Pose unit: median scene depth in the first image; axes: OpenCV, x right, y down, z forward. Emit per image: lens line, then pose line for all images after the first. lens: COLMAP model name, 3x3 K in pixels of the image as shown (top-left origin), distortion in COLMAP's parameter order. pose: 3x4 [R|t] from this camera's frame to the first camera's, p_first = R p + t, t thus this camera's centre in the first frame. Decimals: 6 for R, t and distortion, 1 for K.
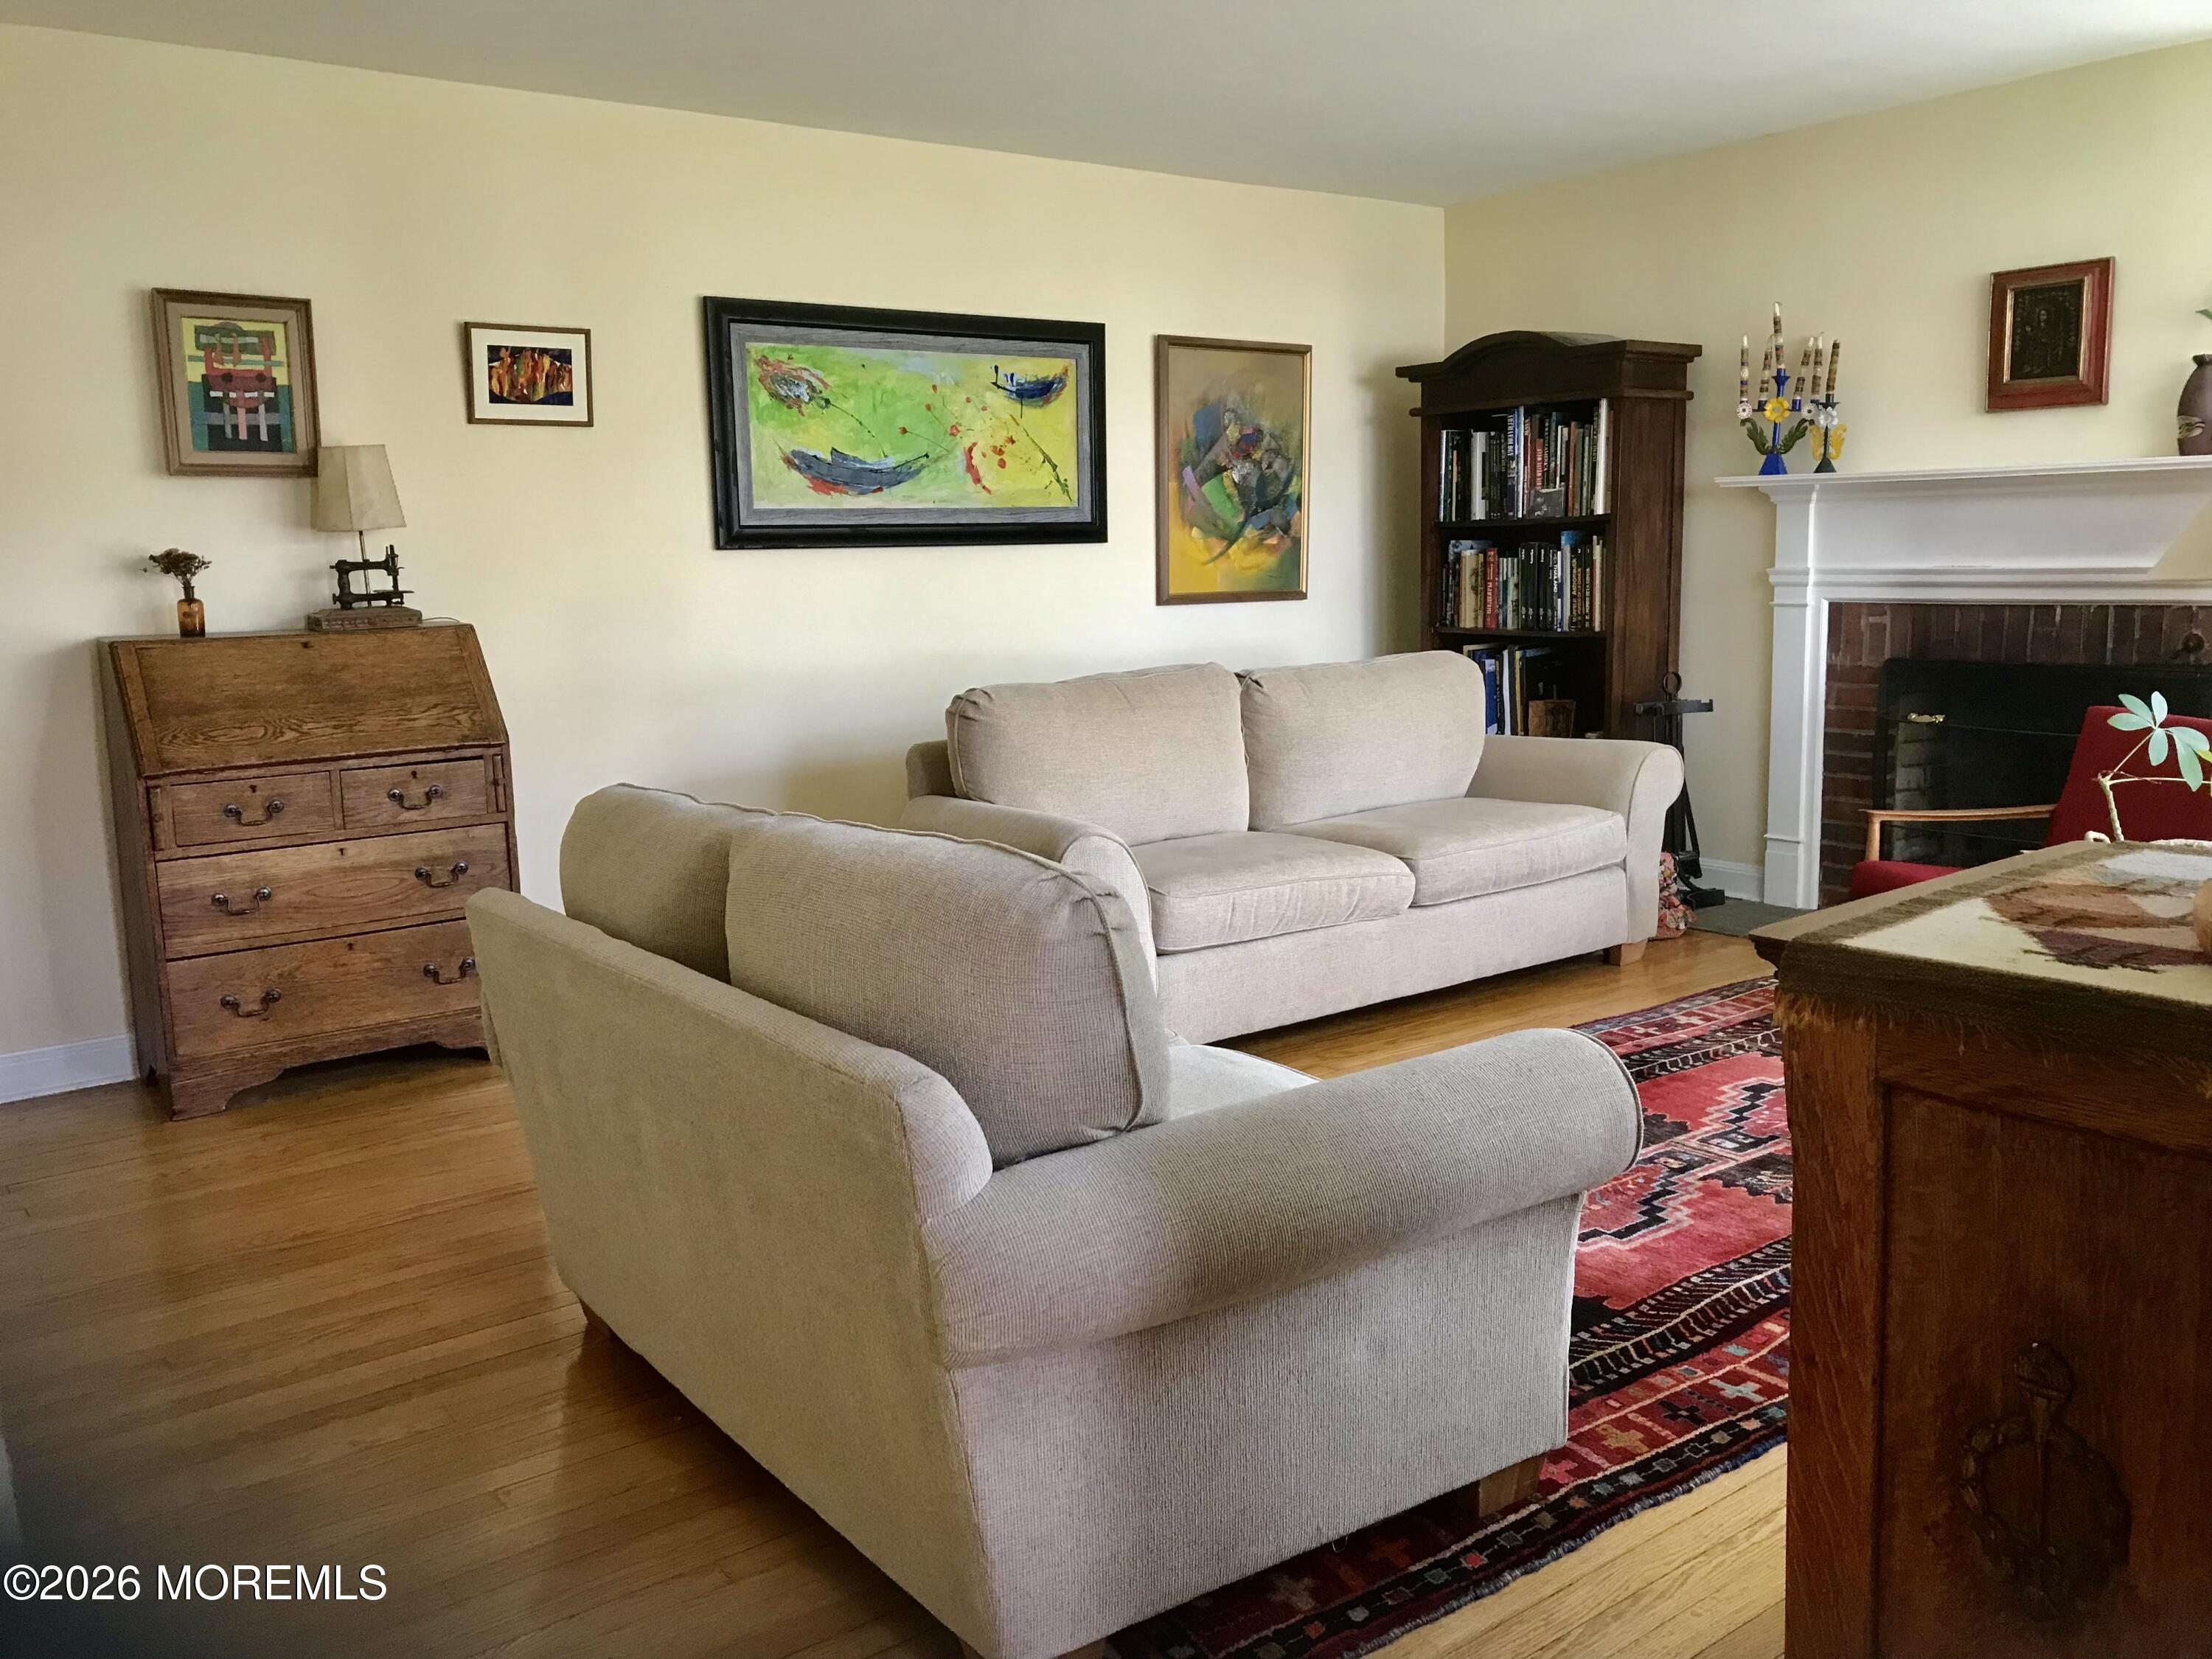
lens RADIAL K [[1769.5, 0, 1110.0], [0, 1769.5, 817.0], [0, 0, 1]] dist [0.017299, -0.031102]
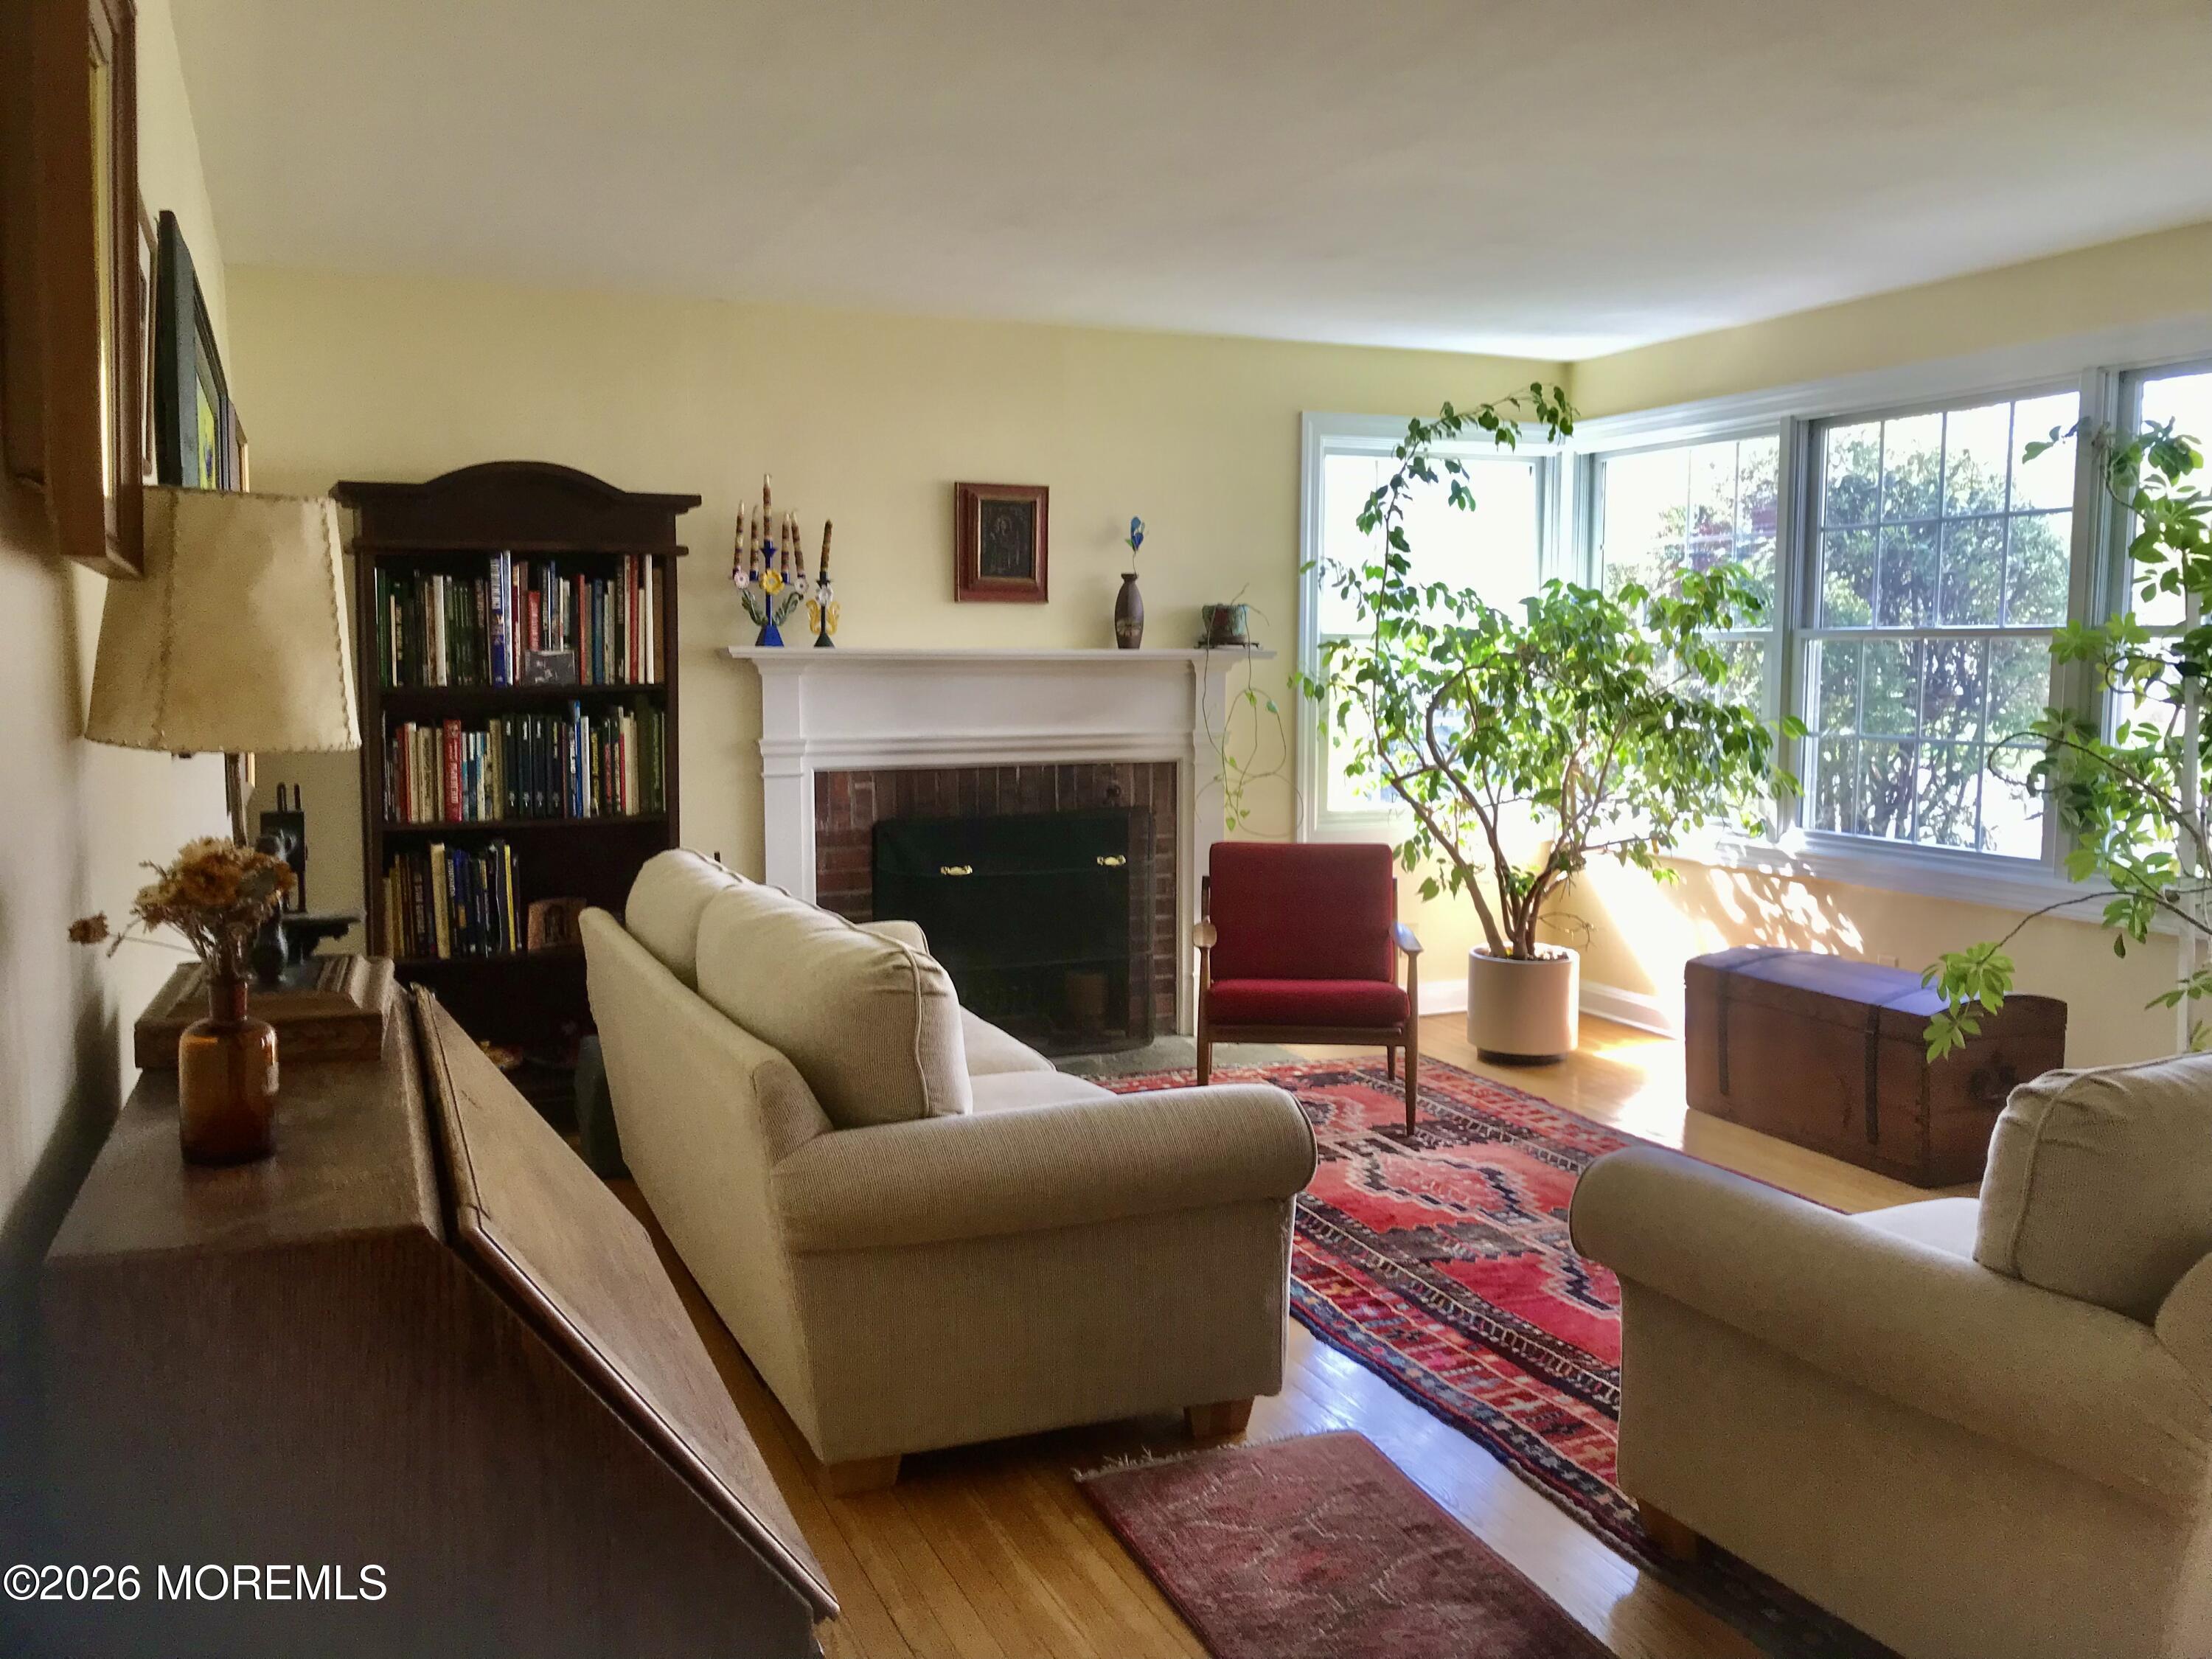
lens RADIAL K [[1769.5, 0, 1110.1], [0, 1769.5, 831.5], [0, 0, 1]] dist [0.017299, -0.031102]
pose [[0.217494, -0.079597, 0.972811, -0.557990], [0.138248, 0.989133, 0.050024, -0.114799], [-0.966222, 0.123609, 0.226134, 0.611672]]
